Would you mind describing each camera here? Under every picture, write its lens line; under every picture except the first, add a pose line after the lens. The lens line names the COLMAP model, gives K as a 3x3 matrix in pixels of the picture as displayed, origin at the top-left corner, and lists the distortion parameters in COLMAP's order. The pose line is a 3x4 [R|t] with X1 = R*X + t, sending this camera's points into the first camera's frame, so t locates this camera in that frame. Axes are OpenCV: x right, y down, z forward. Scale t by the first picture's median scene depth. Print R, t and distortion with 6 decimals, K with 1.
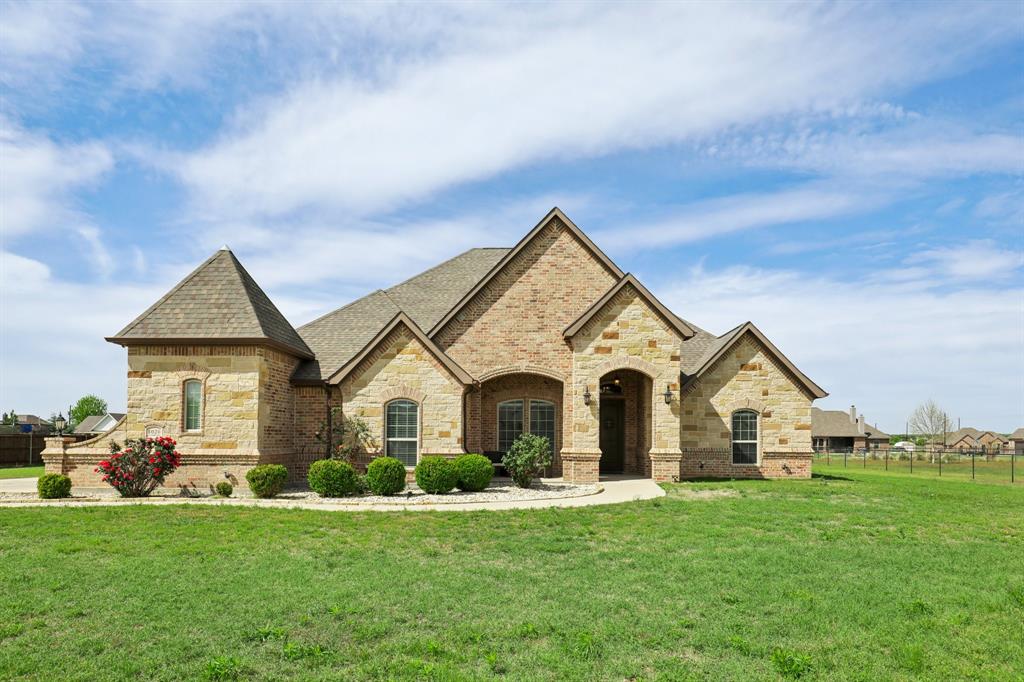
lens RADIAL K [[653.8, 0, 518.3], [0, 653.8, 379.0], [0, 0, 1]] dist [0.000573, 0.001312]
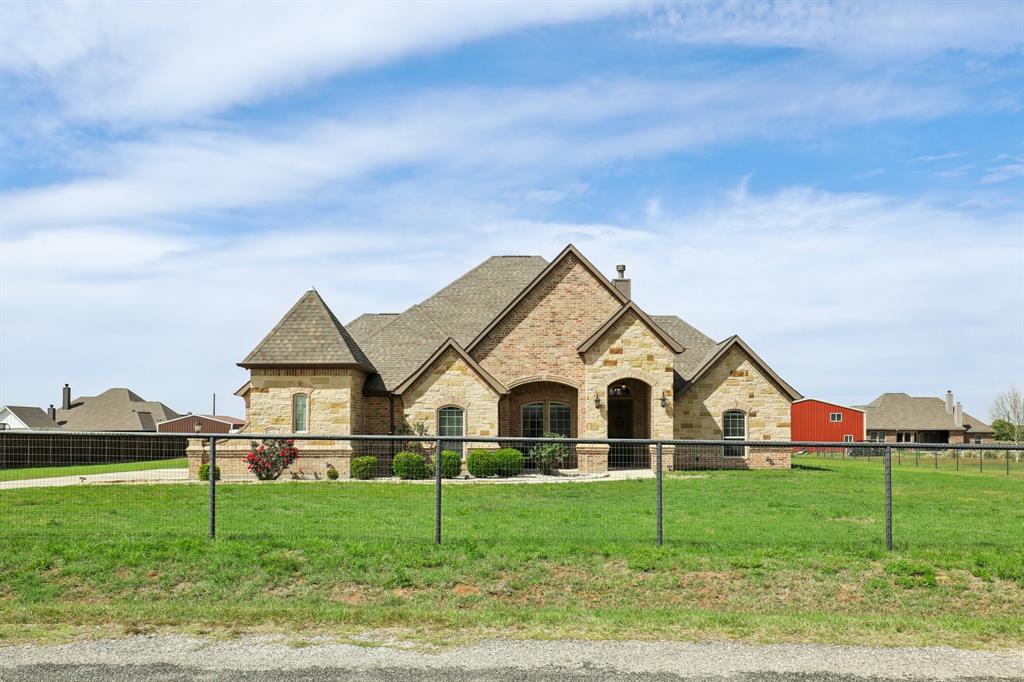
lens RADIAL K [[879.4, 0, 511.8], [0, 879.4, 339.8], [0, 0, 1]] dist [0.011718, 0.005093]
pose [[0.999893, -0.007586, -0.012475, -0.033411], [0.007376, 0.999832, -0.016805, -0.062293], [0.012600, 0.016712, 0.999781, -0.652074]]
